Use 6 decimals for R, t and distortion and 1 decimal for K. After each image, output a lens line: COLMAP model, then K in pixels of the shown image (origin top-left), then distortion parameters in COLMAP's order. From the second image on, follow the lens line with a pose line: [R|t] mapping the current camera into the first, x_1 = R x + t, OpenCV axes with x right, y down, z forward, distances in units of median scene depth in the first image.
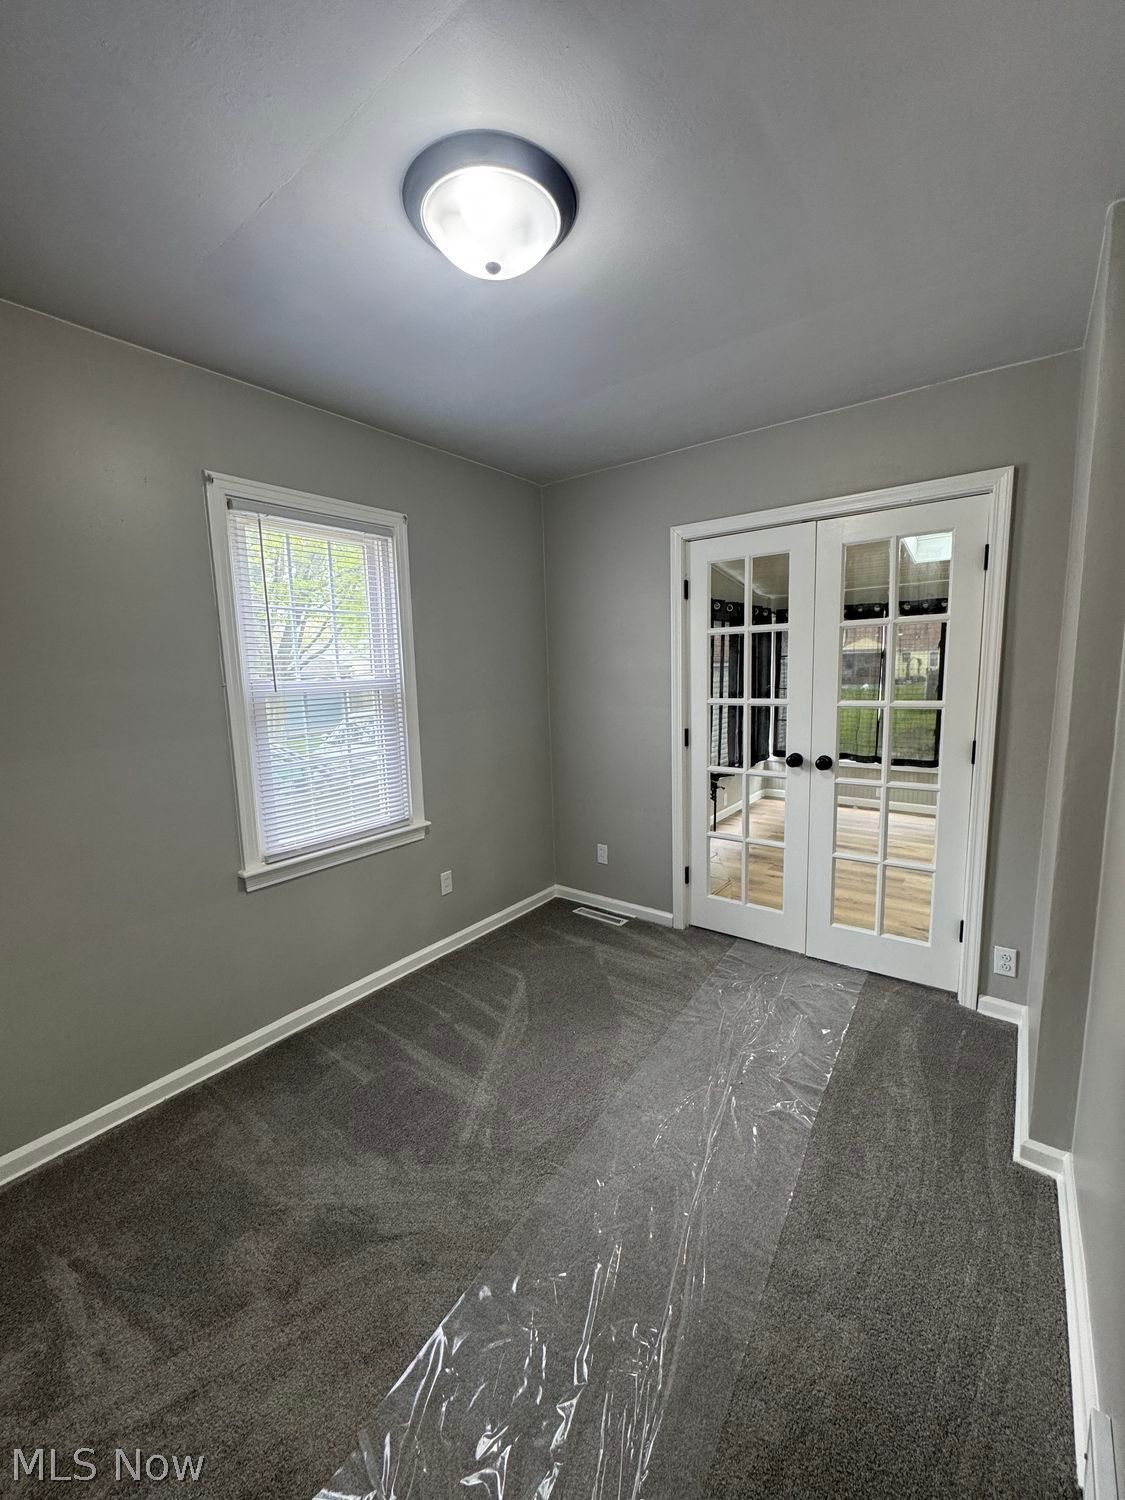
lens RADIAL K [[597.1, 0, 564.7], [0, 597.1, 749.0], [0, 0, 1]] dist [-0.001236, 0.000250]
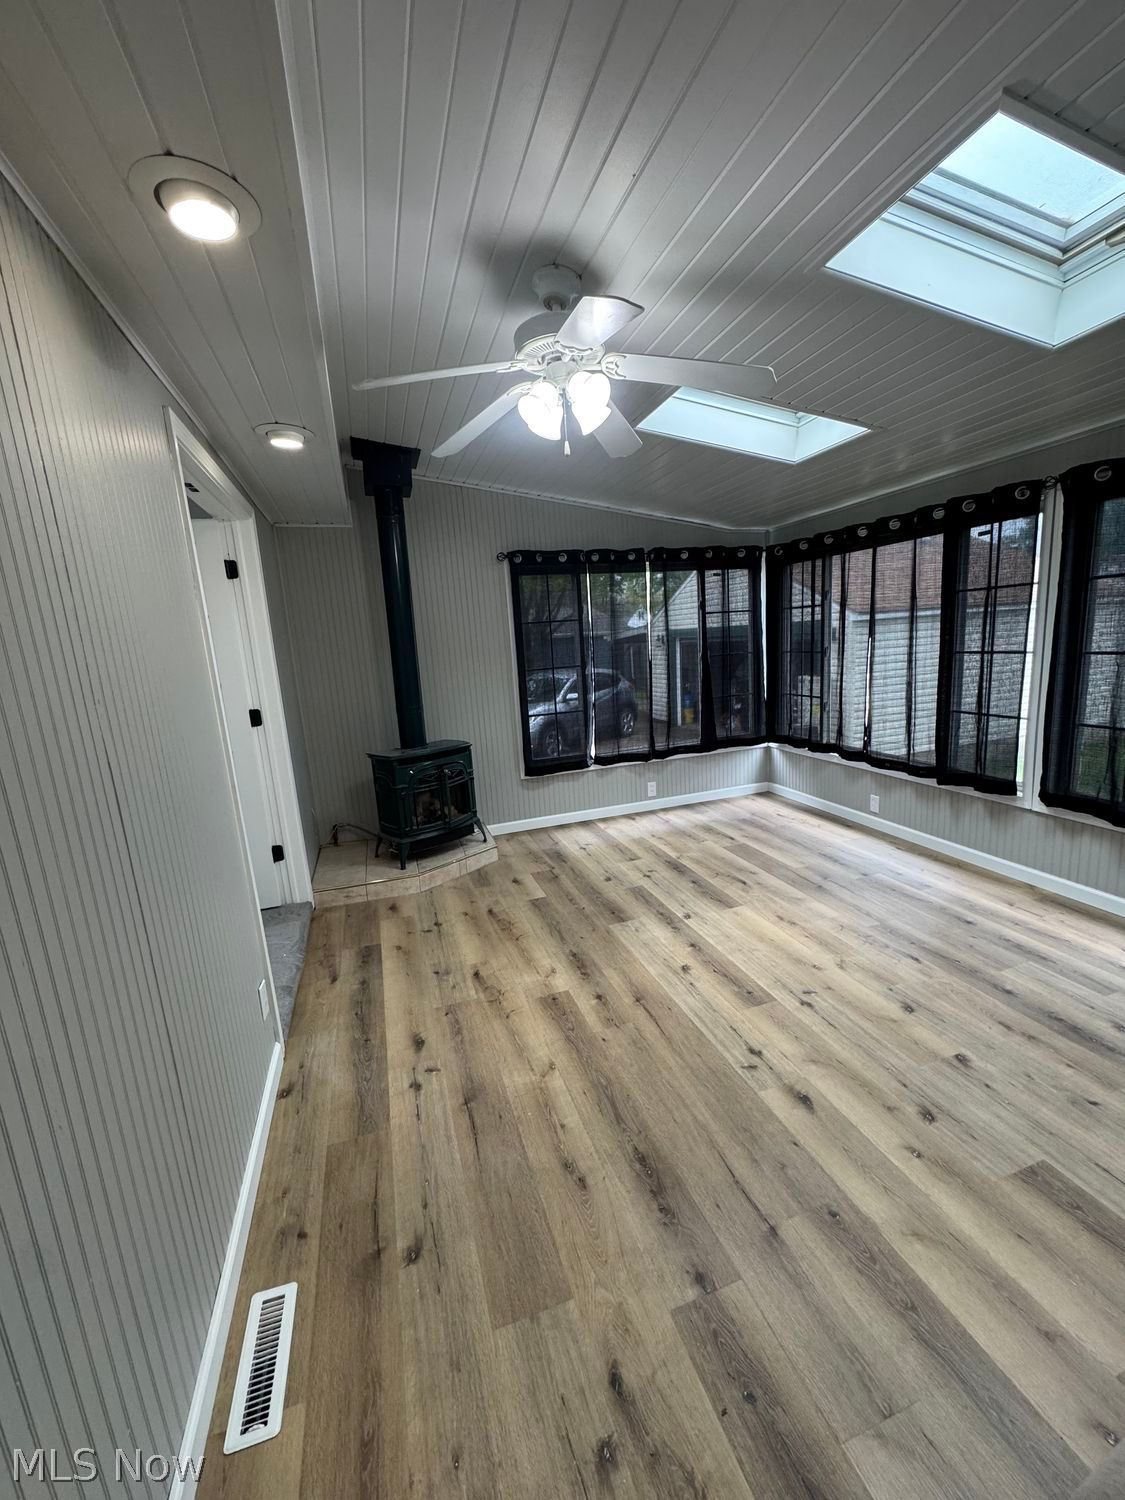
lens RADIAL K [[597.1, 0, 564.7], [0, 597.1, 749.0], [0, 0, 1]] dist [-0.001236, 0.000250]
pose [[0.824260, 0.078702, -0.560716, 1.657873], [-0.036902, 0.995654, 0.085504, -0.099990], [0.565008, -0.049786, 0.823582, 0.648277]]
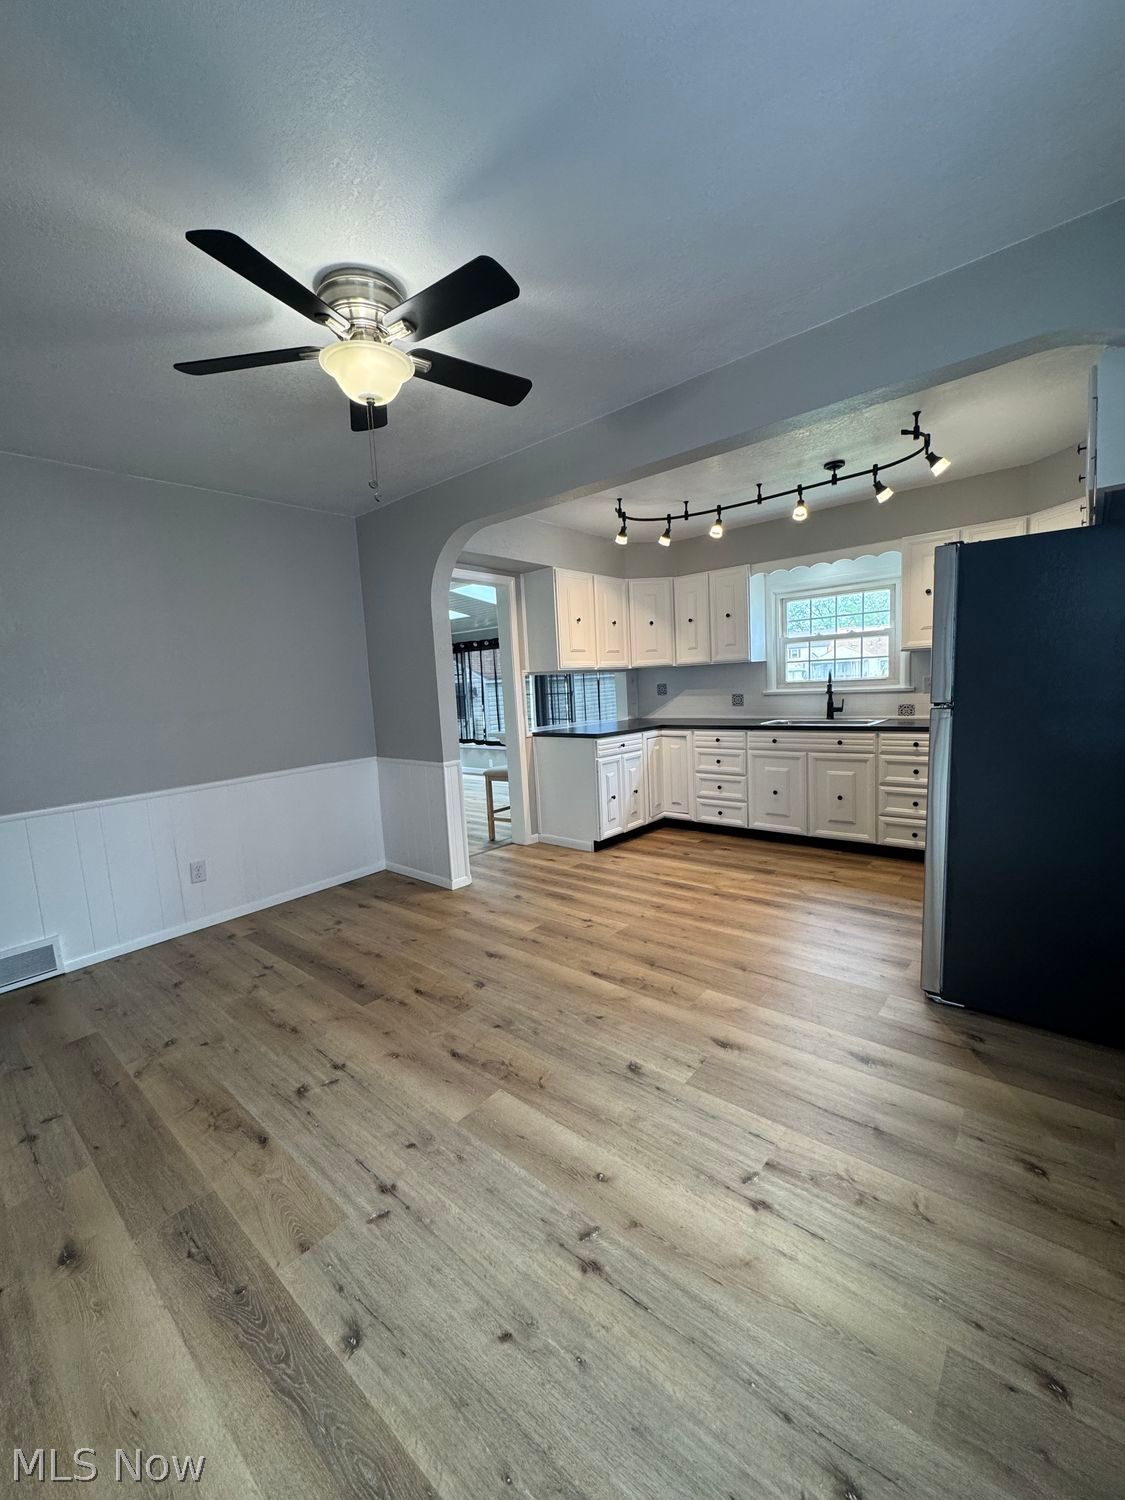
lens RADIAL K [[597.1, 0, 564.7], [0, 597.1, 749.0], [0, 0, 1]] dist [-0.001236, 0.000250]
pose [[0.998093, -0.017991, -0.059046, 2.165831], [0.016617, 0.999582, -0.023669, 0.190164], [0.059447, 0.022643, 0.997975, -1.316415]]
